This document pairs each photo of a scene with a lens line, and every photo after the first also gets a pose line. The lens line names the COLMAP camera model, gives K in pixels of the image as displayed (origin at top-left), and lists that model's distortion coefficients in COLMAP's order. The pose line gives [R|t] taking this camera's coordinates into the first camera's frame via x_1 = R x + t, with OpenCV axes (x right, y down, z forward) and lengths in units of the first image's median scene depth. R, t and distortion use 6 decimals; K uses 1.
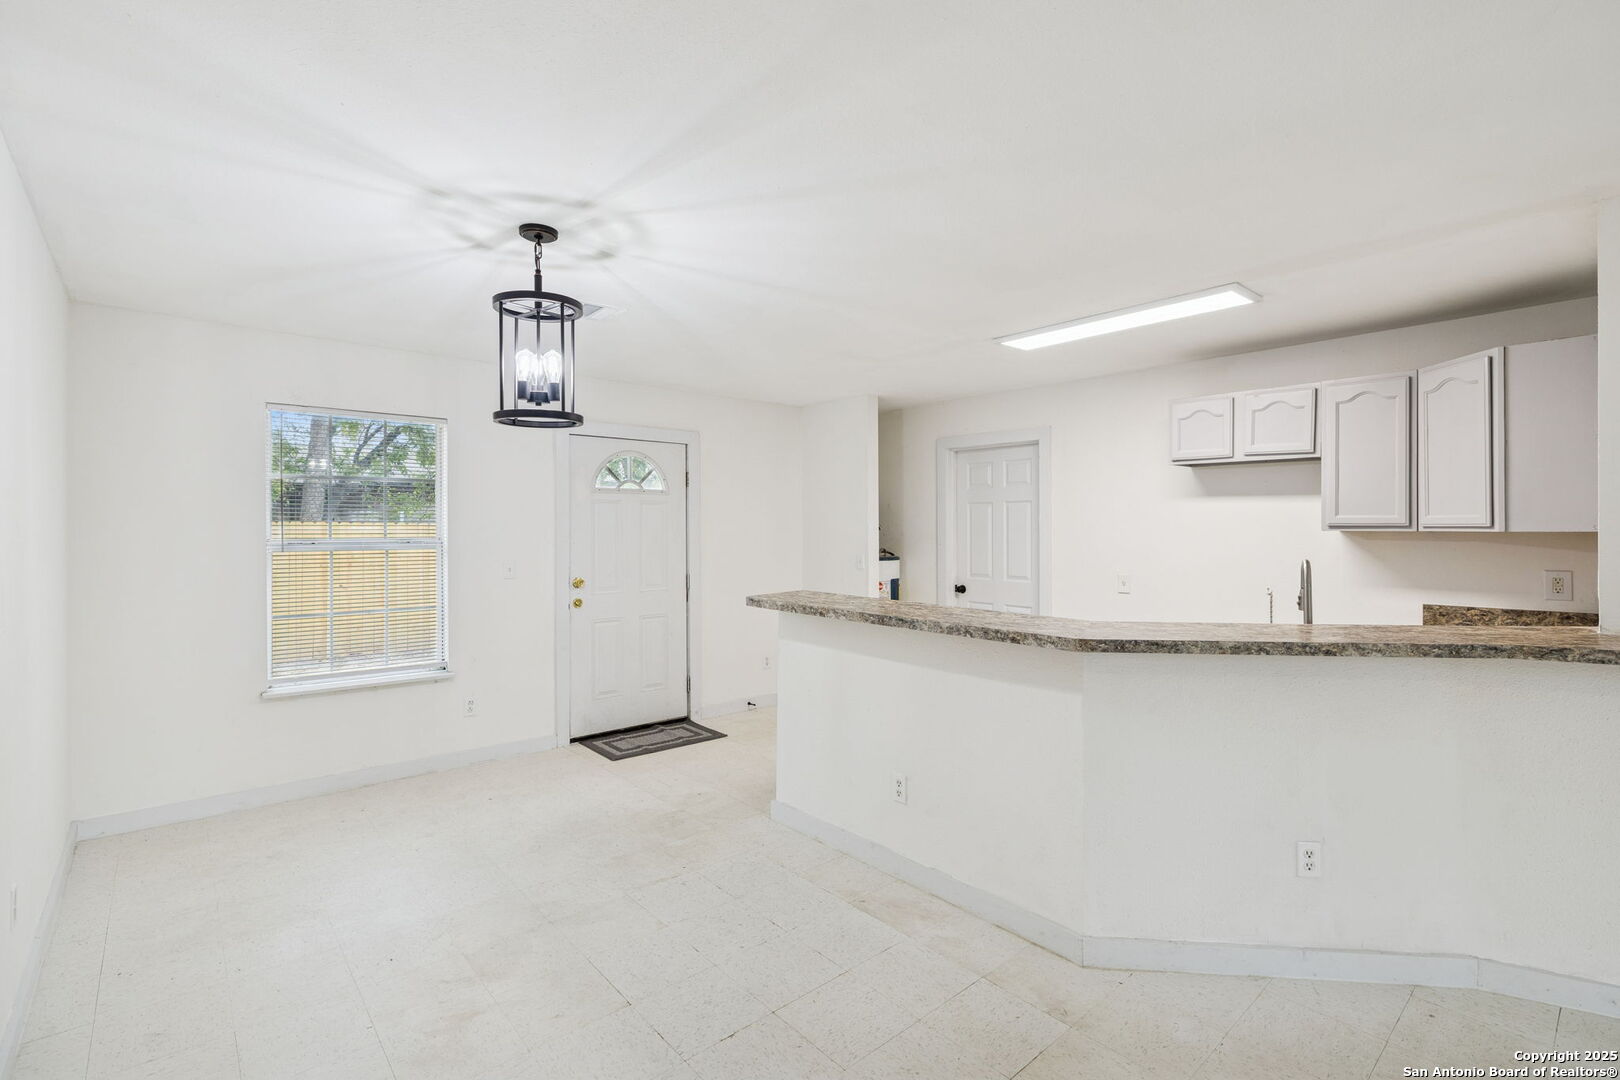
lens RADIAL K [[741.6, 0, 797.7], [0, 741.6, 529.2], [0, 0, 1]] dist [-0.001446, -0.000282]
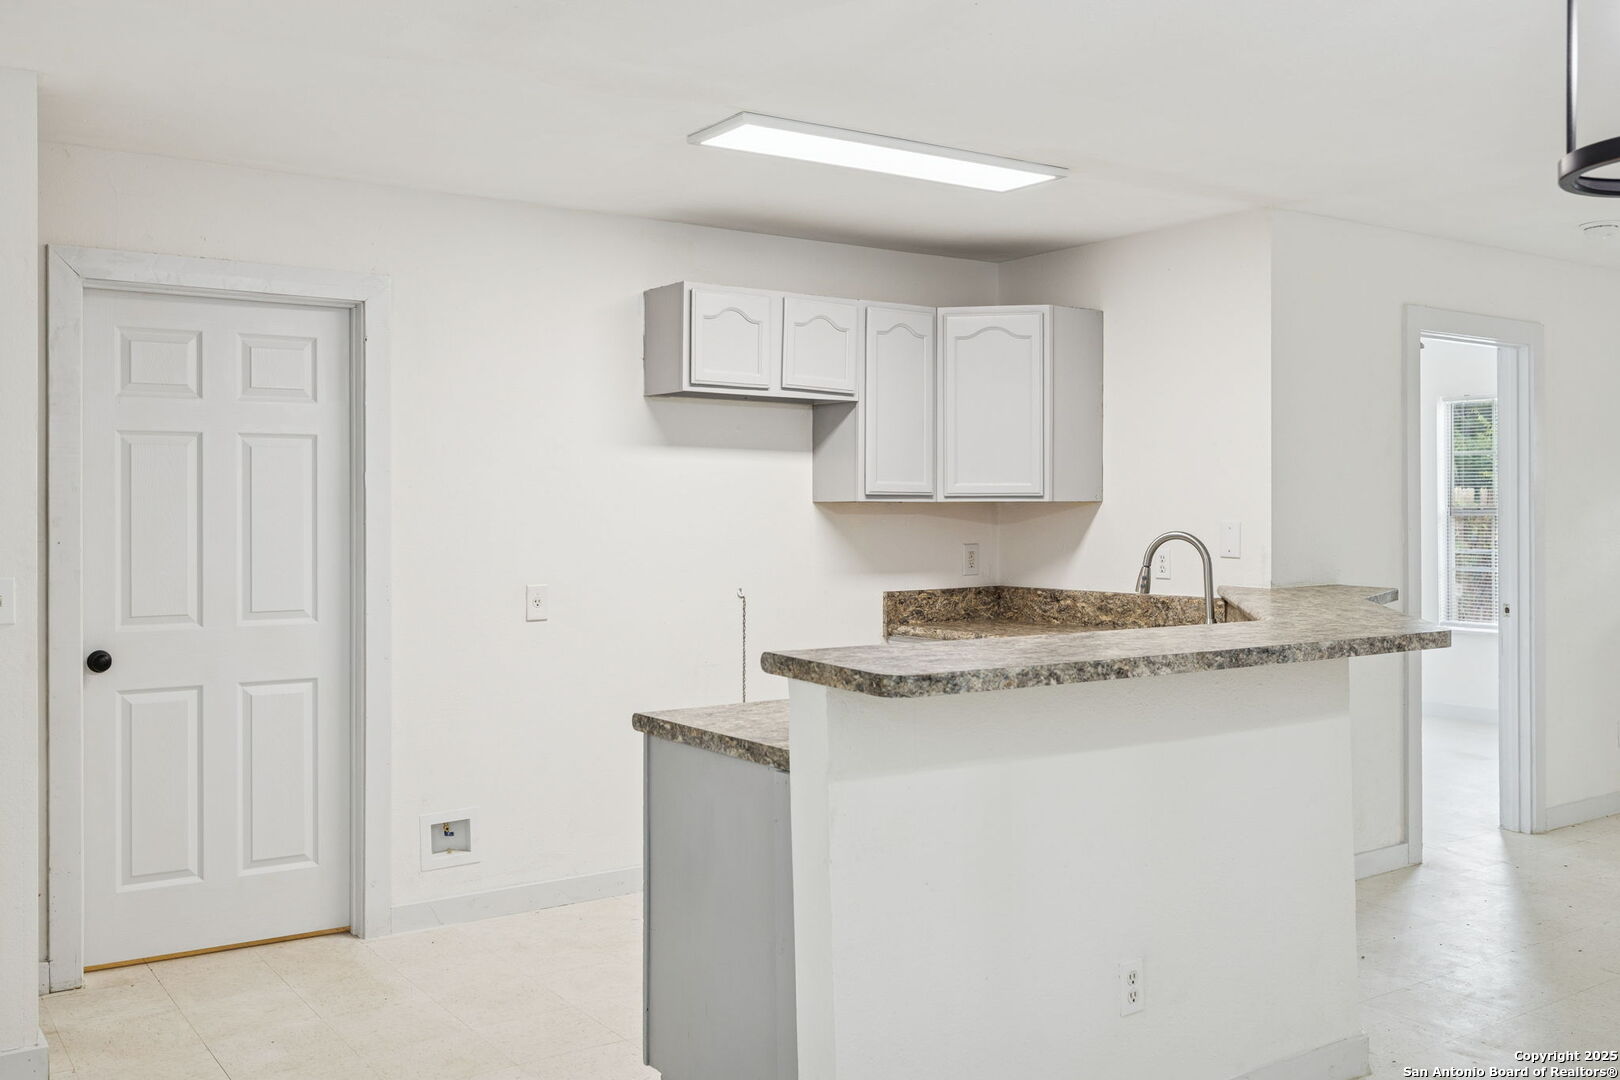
lens RADIAL K [[1403.3, 0, 781.8], [0, 1403.3, 515.7], [0, 0, 1]] dist [0.004756, 0.003103]
pose [[0.120676, -0.000304, 0.992692, -0.730142], [0.005248, 0.999986, -0.000332, 0.017496], [-0.992678, 0.005250, 0.120676, 0.950290]]
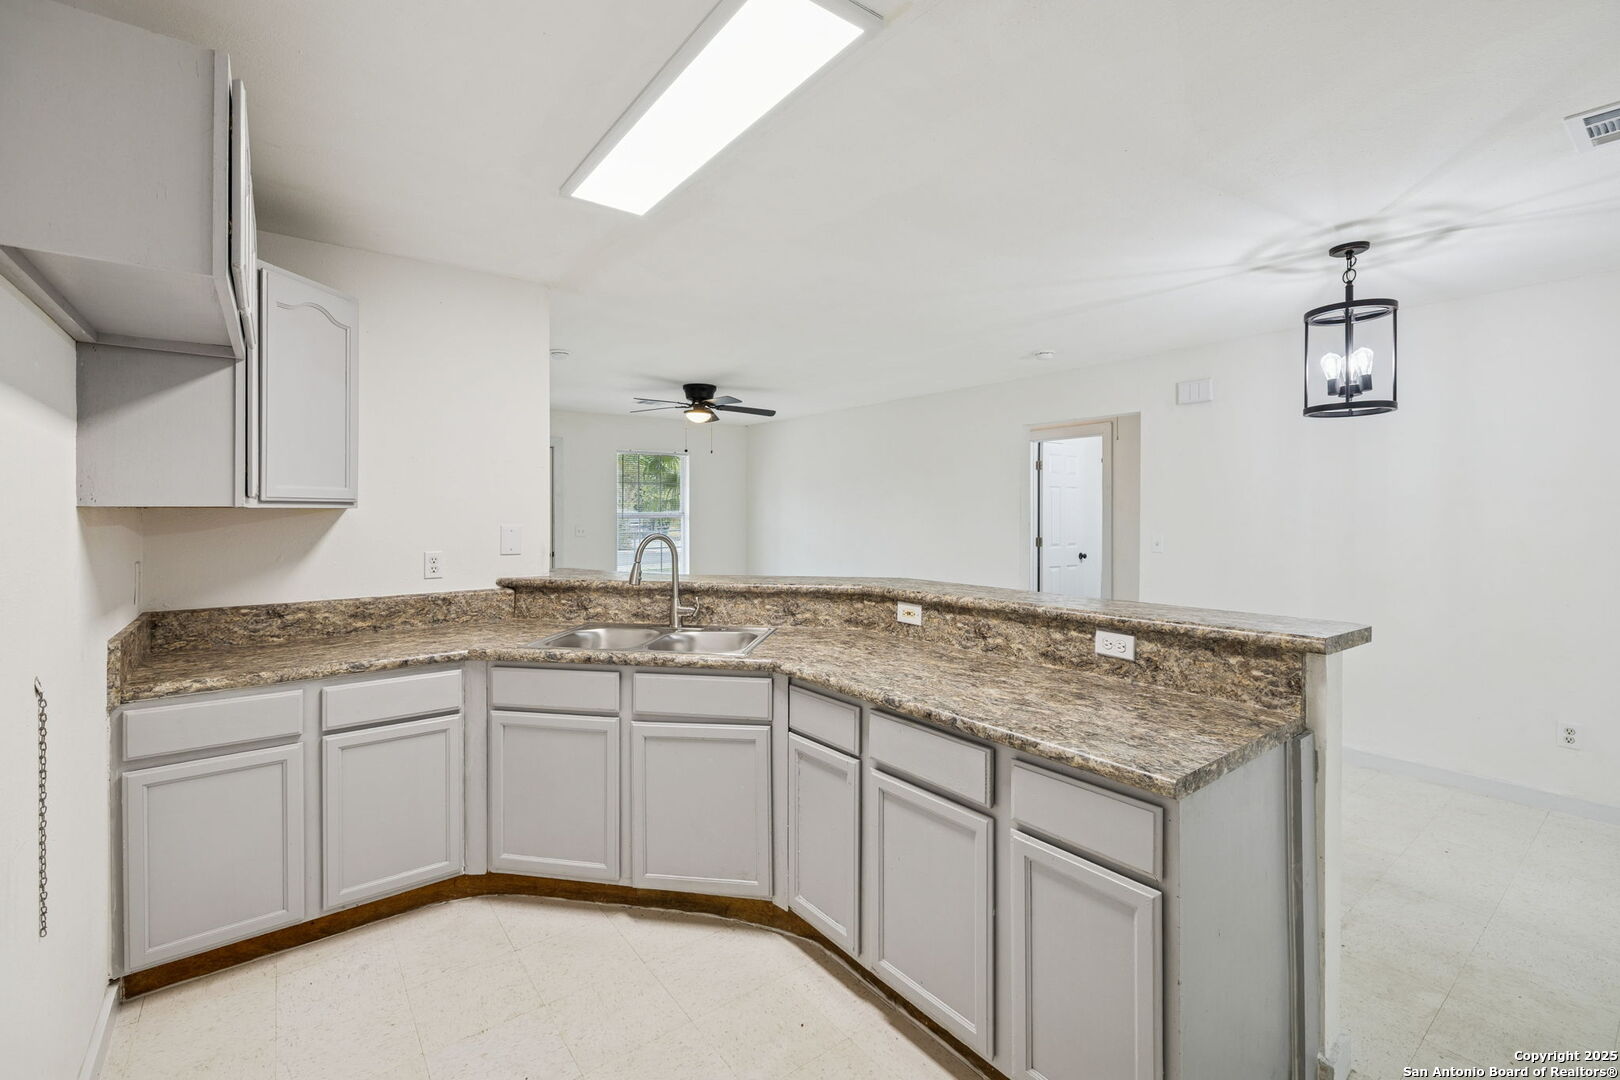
lens RADIAL K [[695.4, 0, 793.5], [0, 695.4, 508.4], [0, 0, 1]] dist [0.002307, 0.000729]
pose [[-0.997768, 0.001342, 0.066759, 0.316202], [0.001324, 0.999999, -0.000325, 0.004196], [-0.066759, -0.000236, -0.997769, 1.520121]]
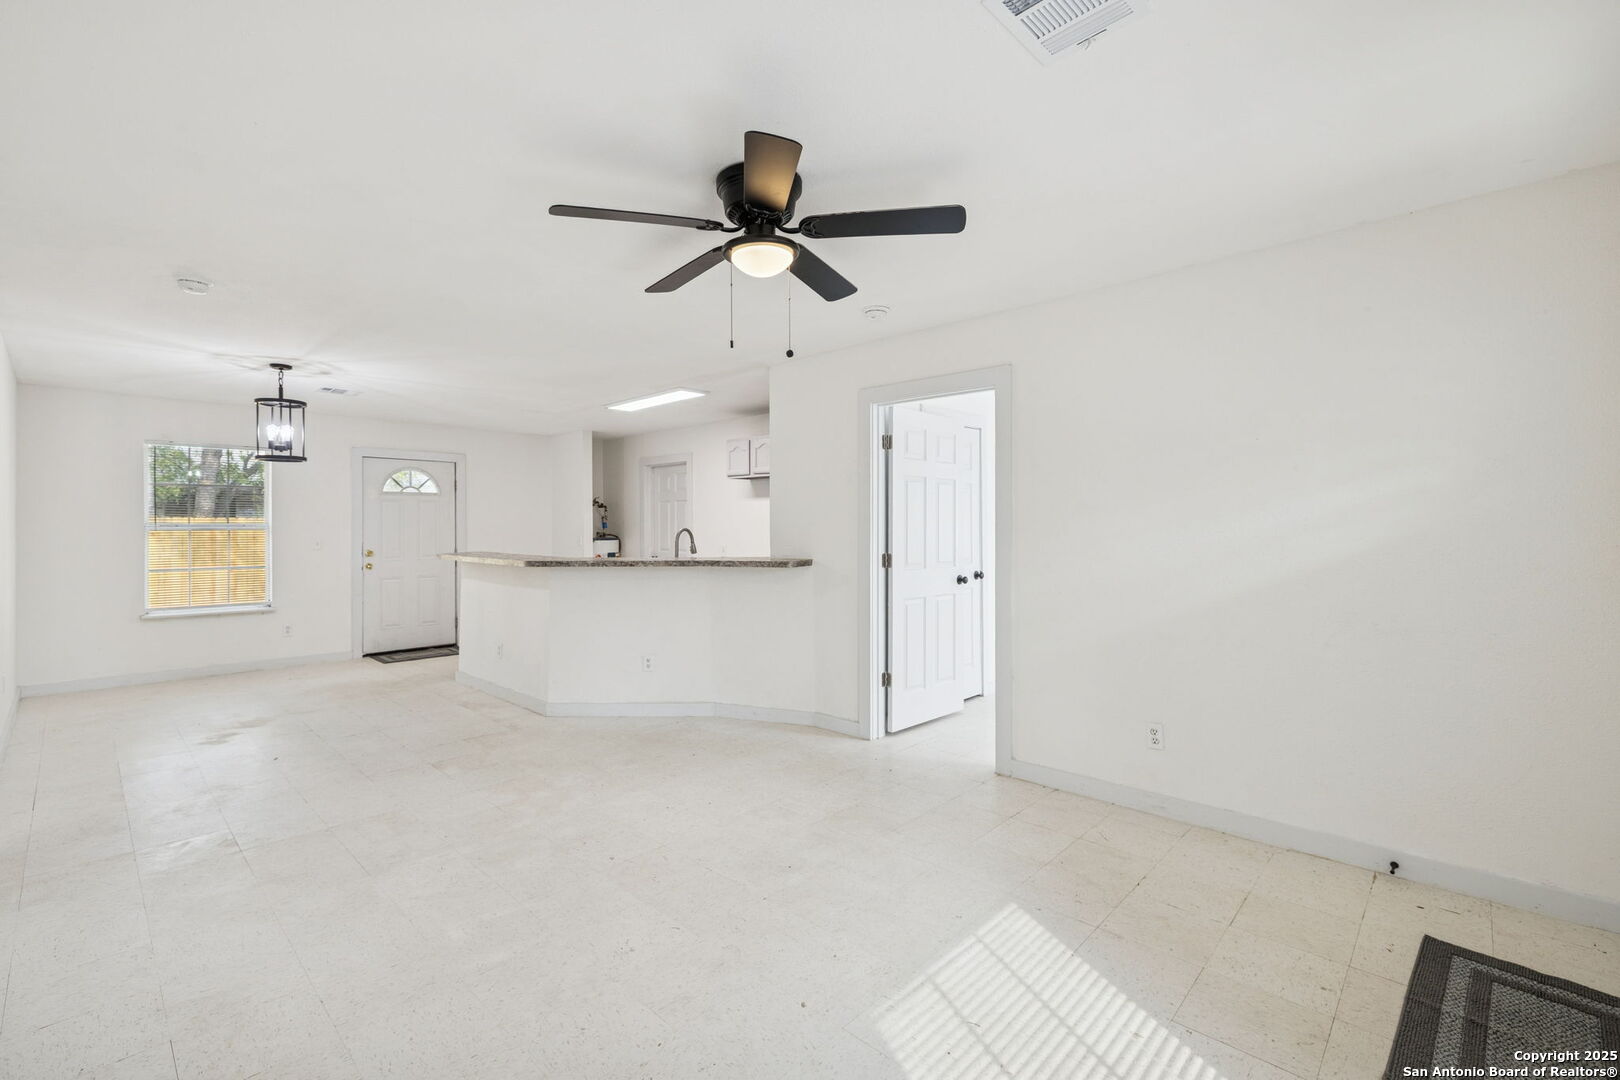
lens RADIAL K [[716.6, 0, 805.2], [0, 716.6, 525.1], [0, 0, 1]] dist [0.000751, 0.000299]
pose [[0.995888, -0.002686, 0.090552, 0.636447], [0.003234, 0.999977, -0.005913, 0.035035], [-0.090534, 0.006181, 0.995874, -0.763604]]
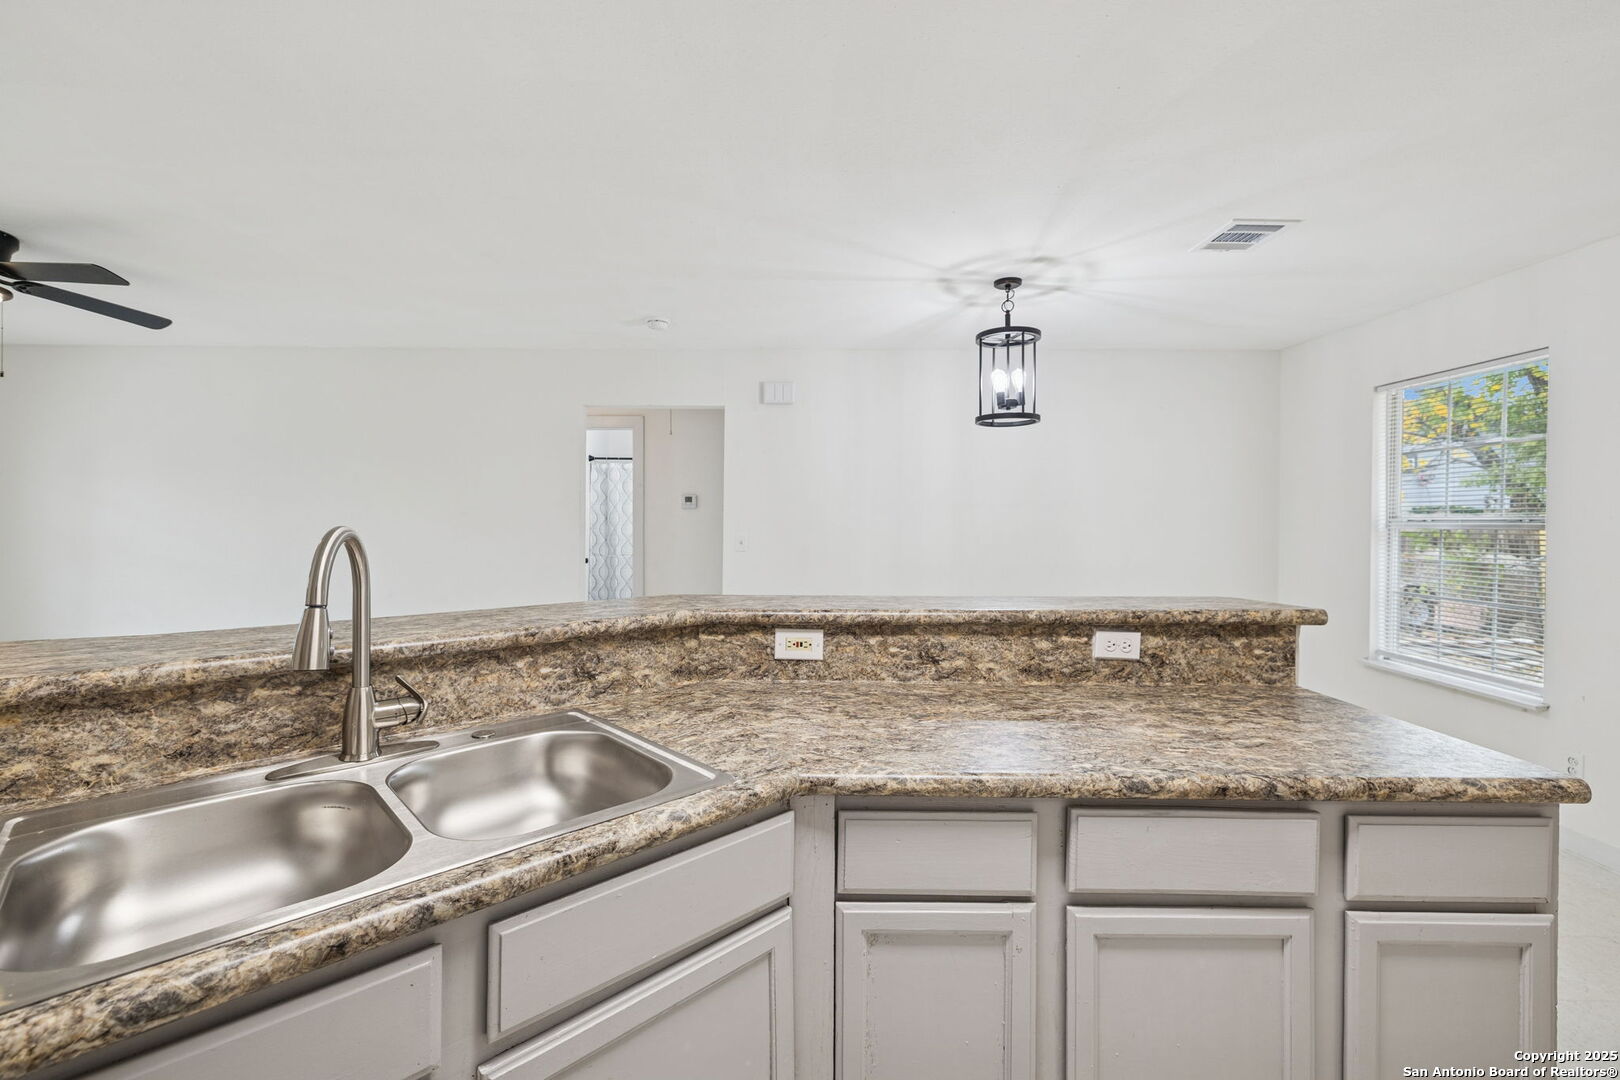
lens RADIAL K [[690.7, 0, 794.0], [0, 690.7, 523.8], [0, 0, 1]] dist [0.001039, 0.000157]
pose [[-0.659349, -0.000164, -0.751837, 0.613366], [-0.008574, 0.999937, 0.007302, 0.026508], [0.751788, 0.011261, -0.659308, 1.095522]]
